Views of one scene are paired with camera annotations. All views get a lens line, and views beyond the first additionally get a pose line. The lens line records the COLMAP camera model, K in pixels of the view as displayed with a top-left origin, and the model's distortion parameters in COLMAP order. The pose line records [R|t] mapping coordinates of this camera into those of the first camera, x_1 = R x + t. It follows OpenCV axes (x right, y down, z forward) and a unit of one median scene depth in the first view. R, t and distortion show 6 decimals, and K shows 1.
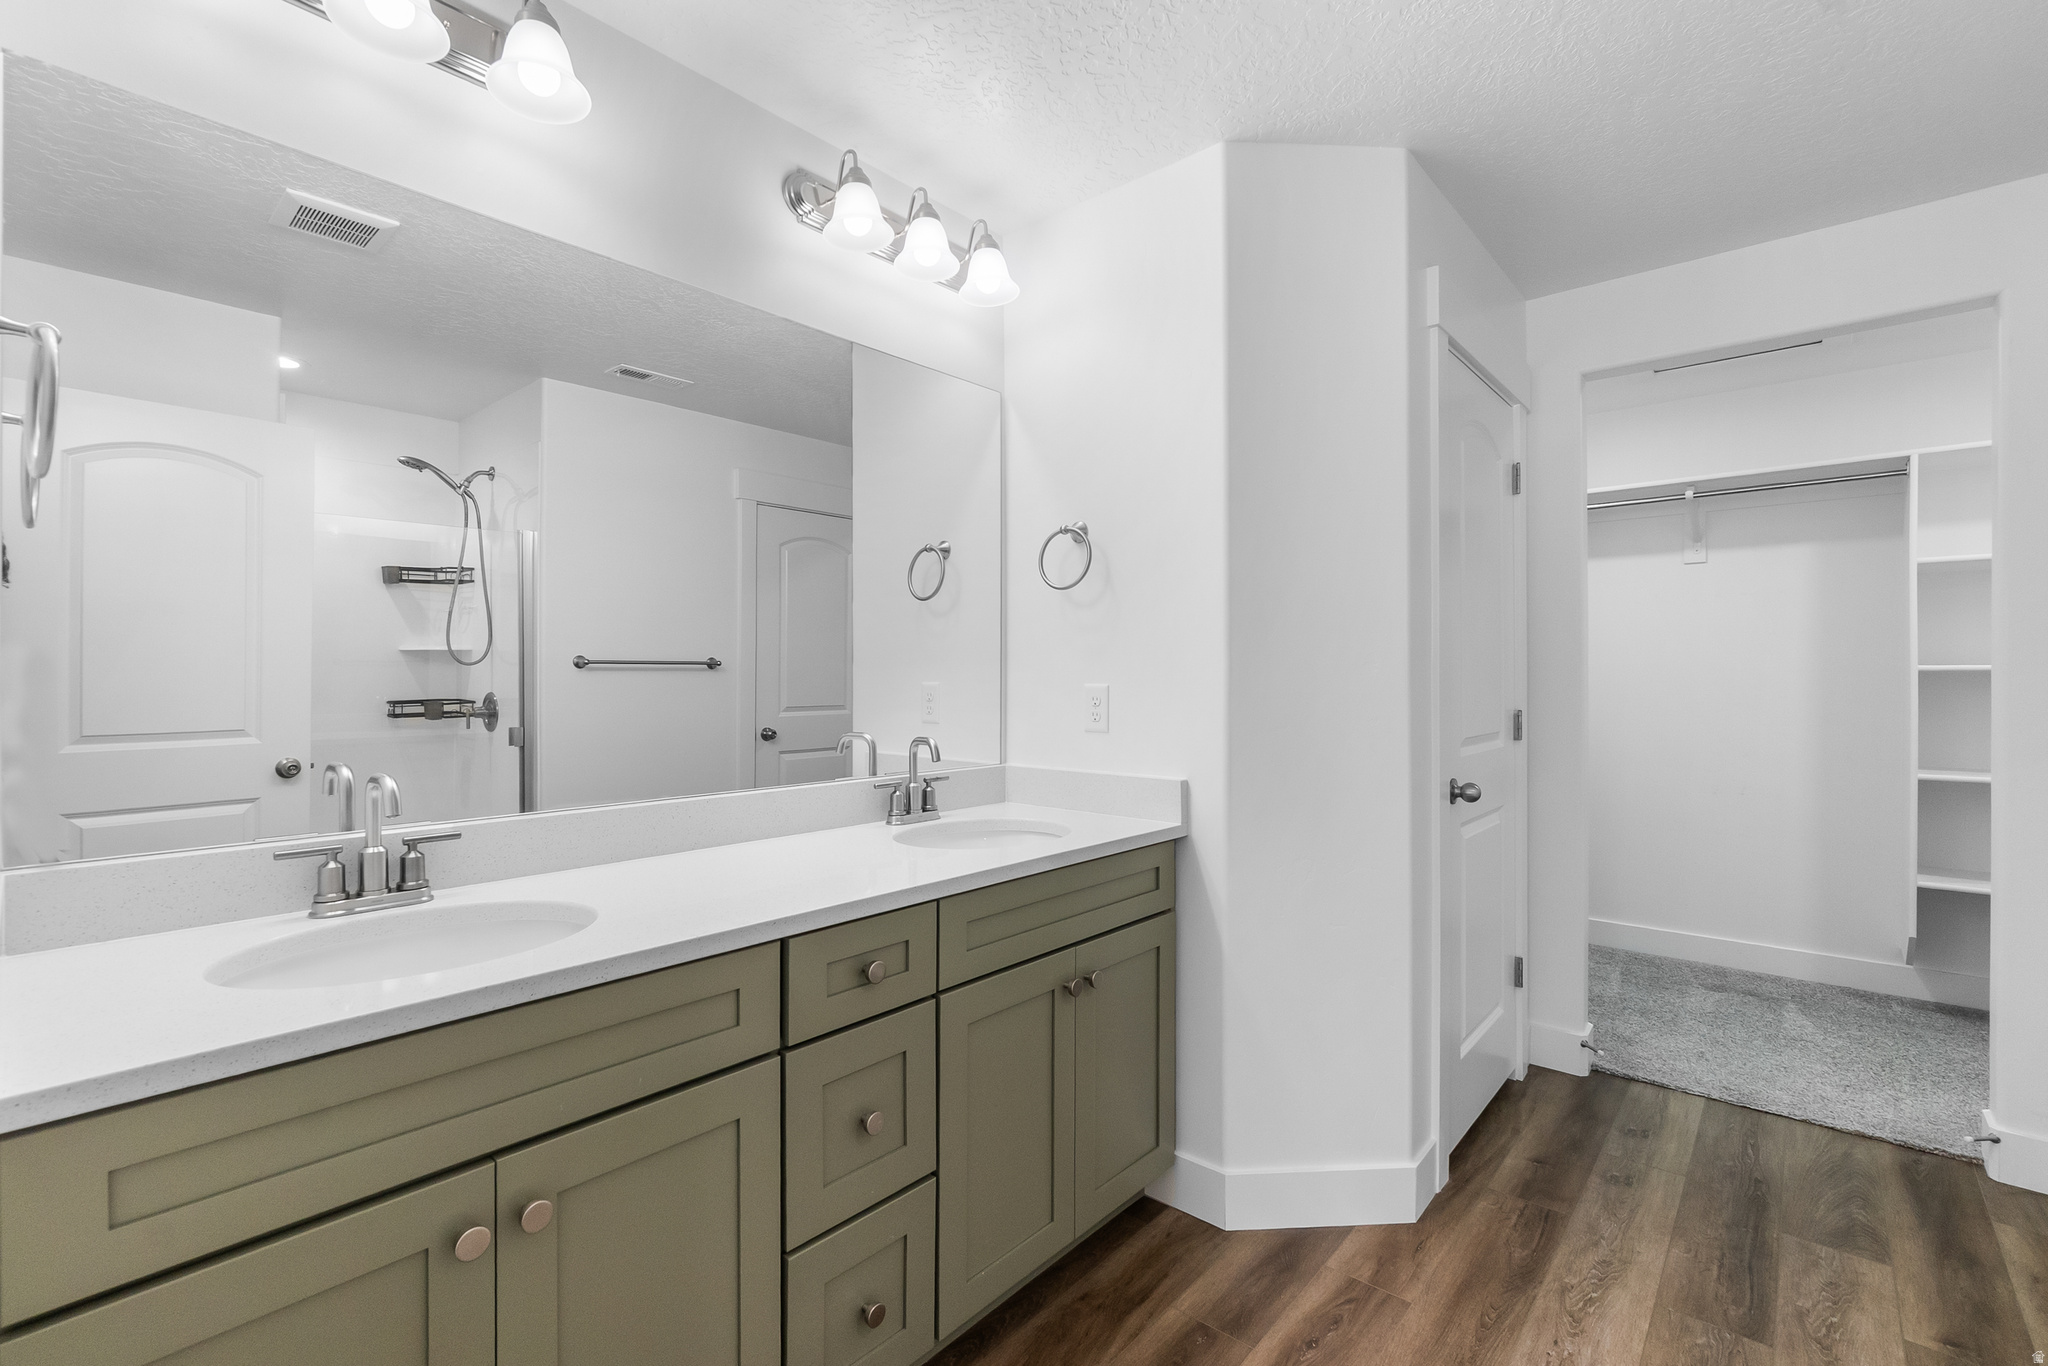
lens RADIAL K [[915.2, 0, 1013.8], [0, 915.2, 677.8], [0, 0, 1]] dist [-0.000531, 0.001523]
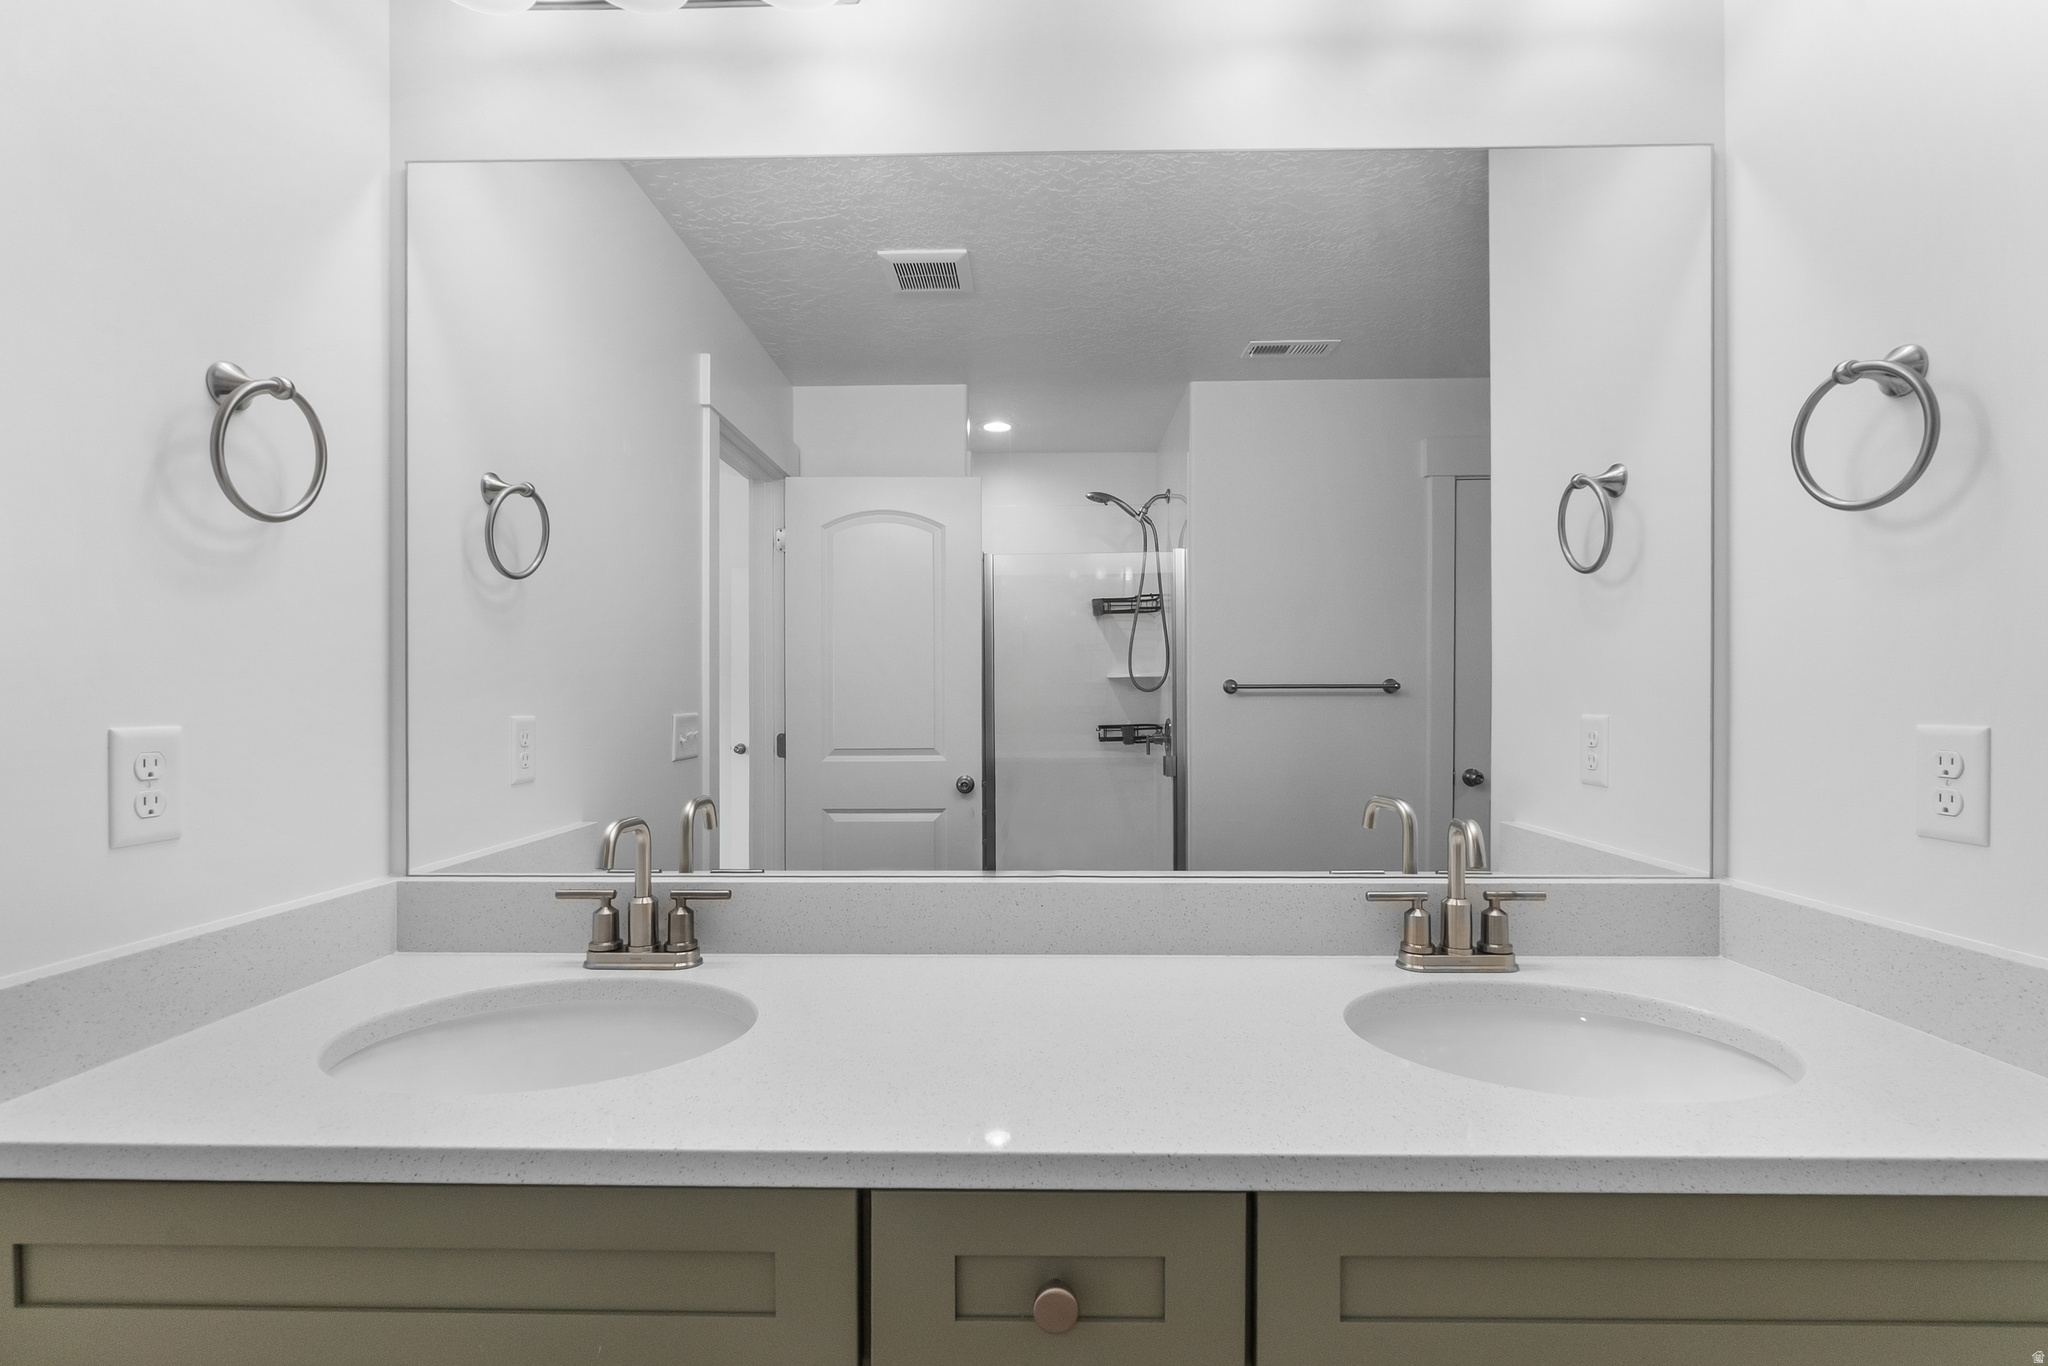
lens RADIAL K [[915.2, 0, 1029.8], [0, 915.2, 694.7], [0, 0, 1]] dist [-0.000531, 0.001523]
pose [[0.653319, -0.005398, -0.757063, 0.111368], [-0.000691, 0.999970, -0.007726, -0.002715], [0.757082, 0.005571, 0.653296, 0.352745]]
